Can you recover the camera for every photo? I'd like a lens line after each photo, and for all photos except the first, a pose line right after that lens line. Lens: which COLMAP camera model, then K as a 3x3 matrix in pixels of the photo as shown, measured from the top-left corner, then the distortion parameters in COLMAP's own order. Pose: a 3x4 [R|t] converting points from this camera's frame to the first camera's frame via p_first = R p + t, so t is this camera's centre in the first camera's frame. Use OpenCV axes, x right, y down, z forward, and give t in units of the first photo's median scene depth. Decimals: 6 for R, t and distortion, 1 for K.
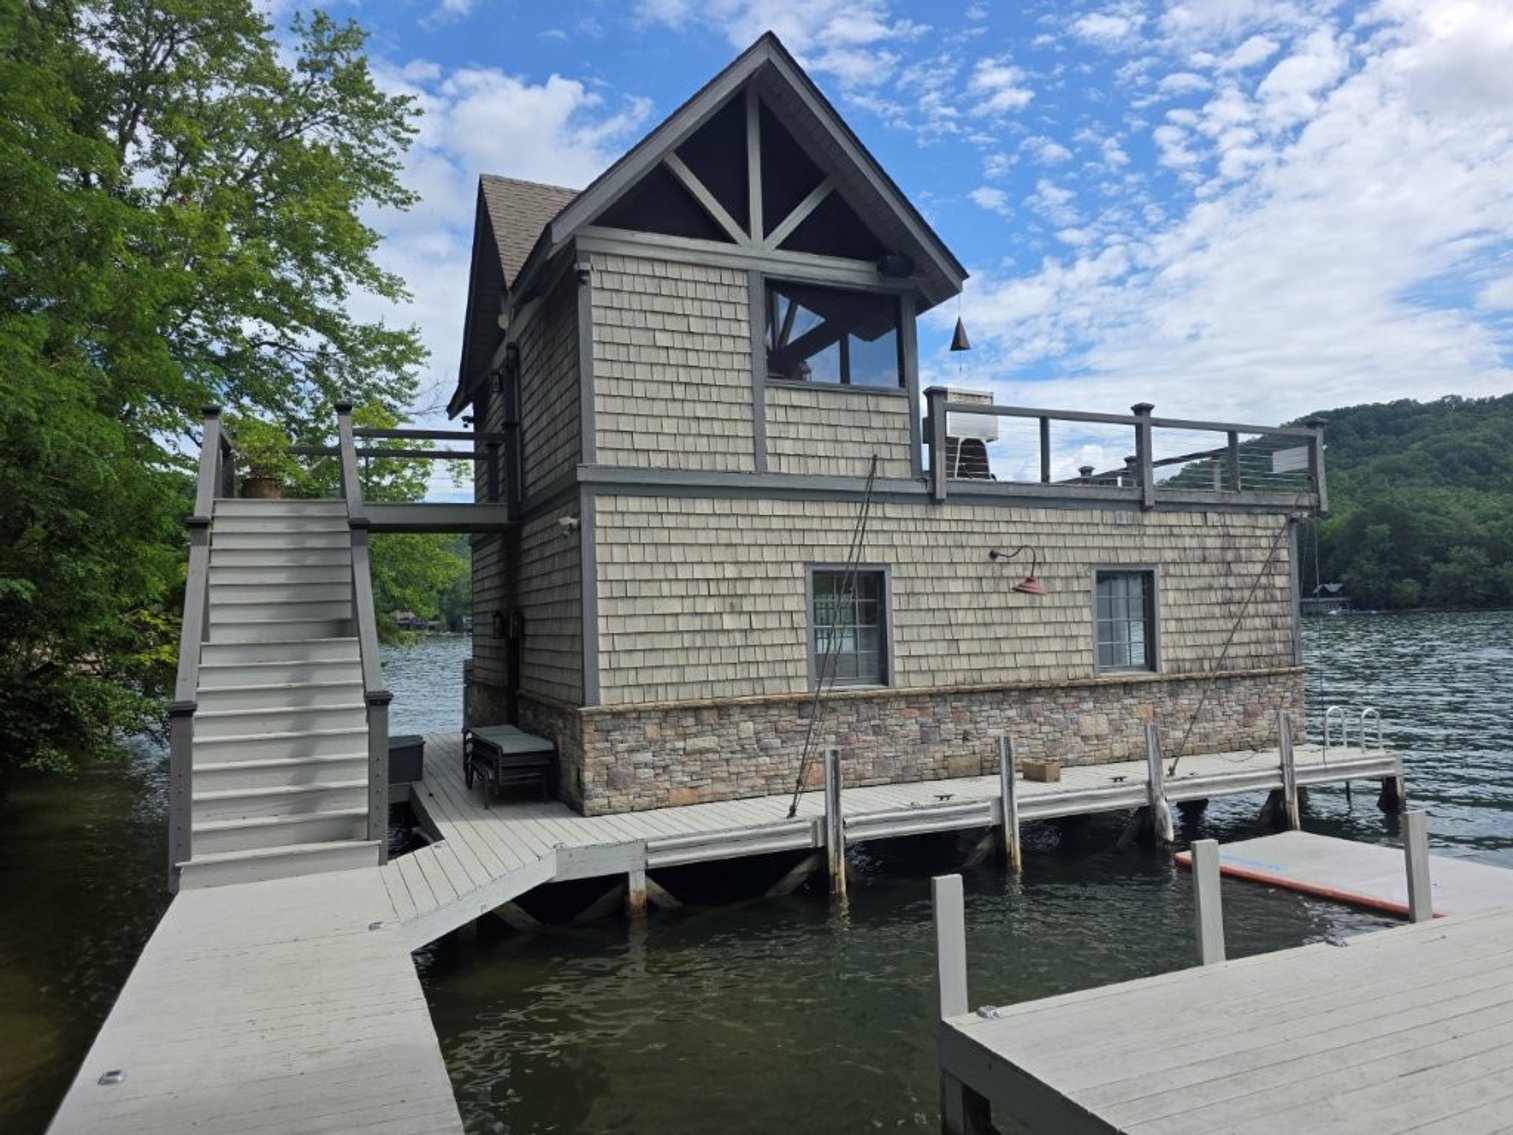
lens RADIAL K [[1030.0, 0, 756.5], [0, 1030.0, 567.5], [0, 0, 1]] dist [0.062322, -0.071747]
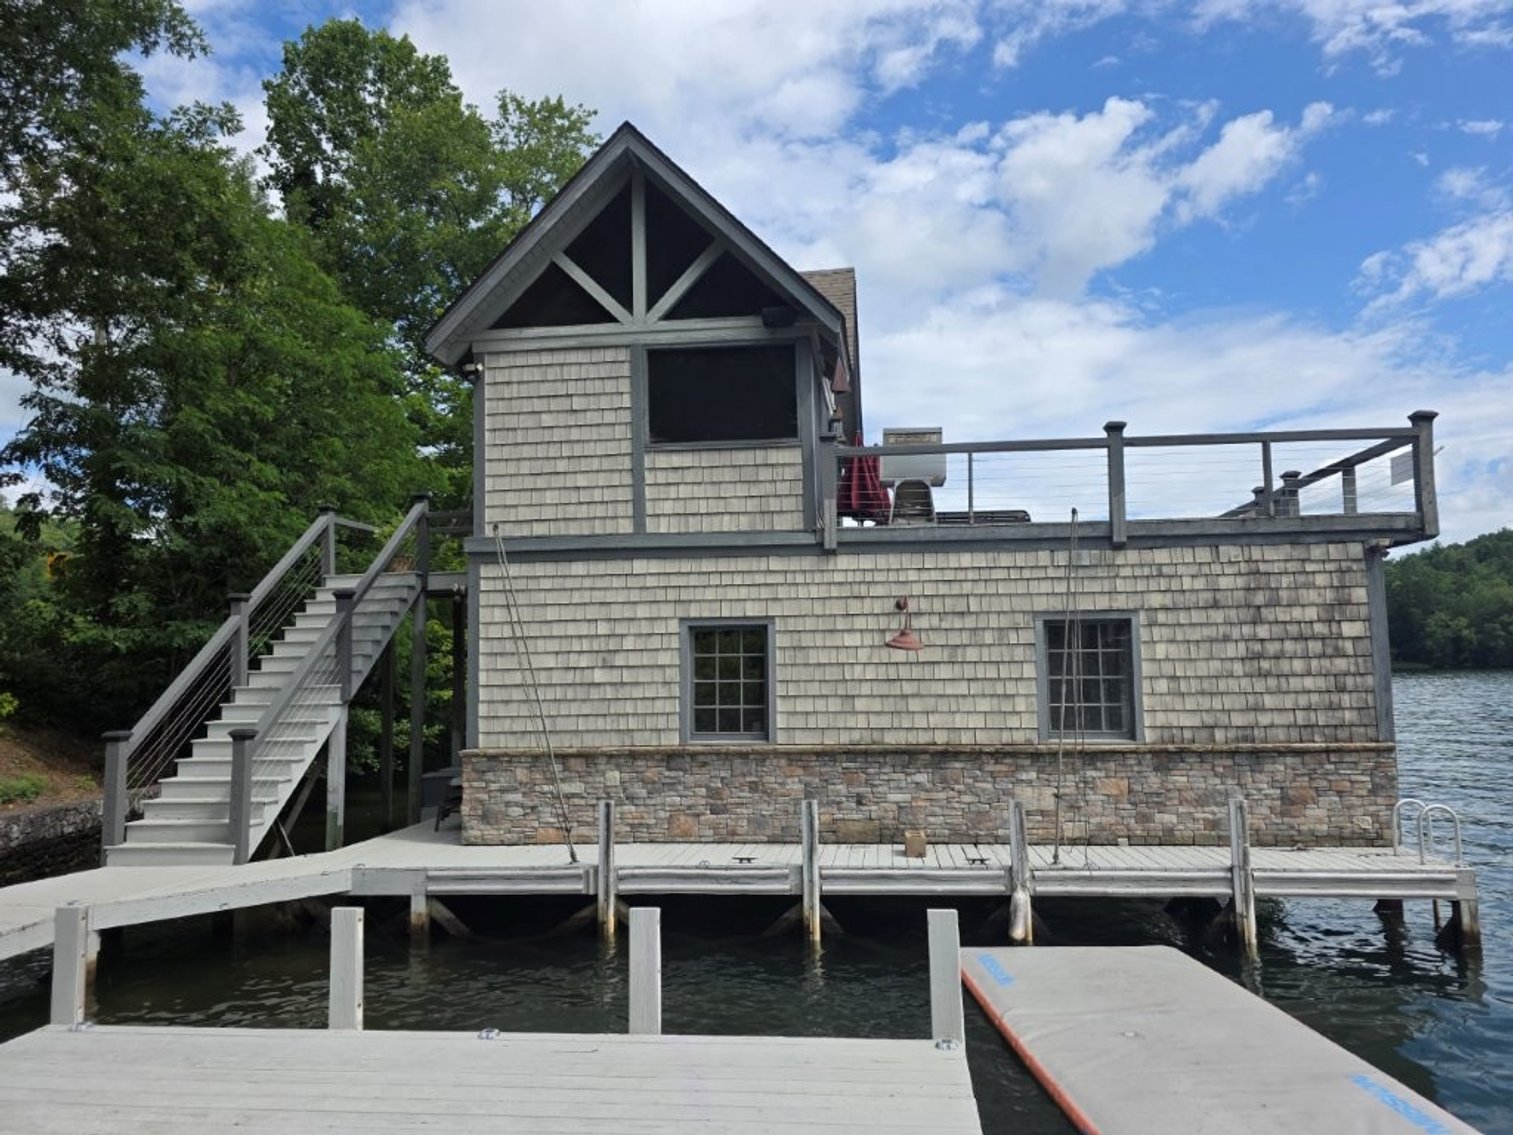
lens RADIAL K [[1021.2, 0, 759.5], [0, 1021.2, 582.3], [0, 0, 1]] dist [0.072923, -0.081191]
pose [[0.869749, -0.030862, -0.492528, 0.601425], [0.019687, 0.999418, -0.027860, -0.010494], [0.493101, 0.014535, 0.869851, 0.145043]]
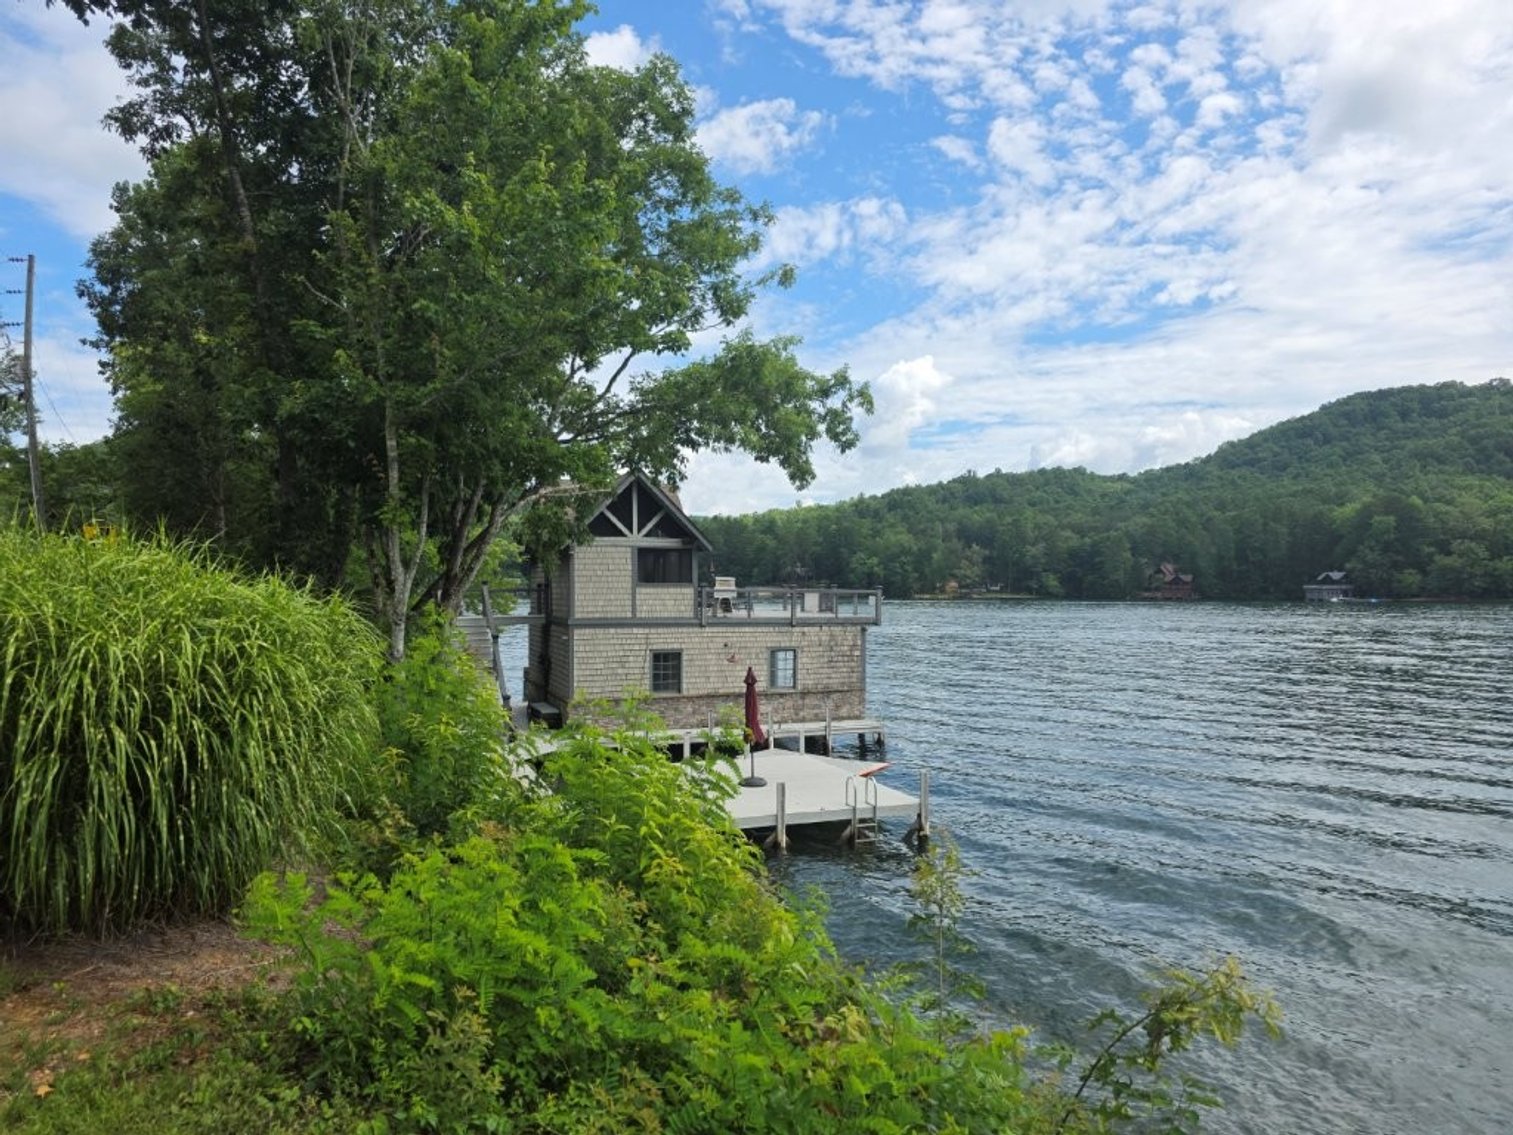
lens RADIAL K [[1065.1, 0, 756.5], [0, 1065.1, 567.5], [0, 0, 1]] dist [0.032269, -0.000893]
pose [[0.998874, 0.025472, -0.040015, 0.435076], [-0.023924, 0.998964, 0.038715, -0.337670], [0.040960, -0.037714, 0.998449, -1.827677]]
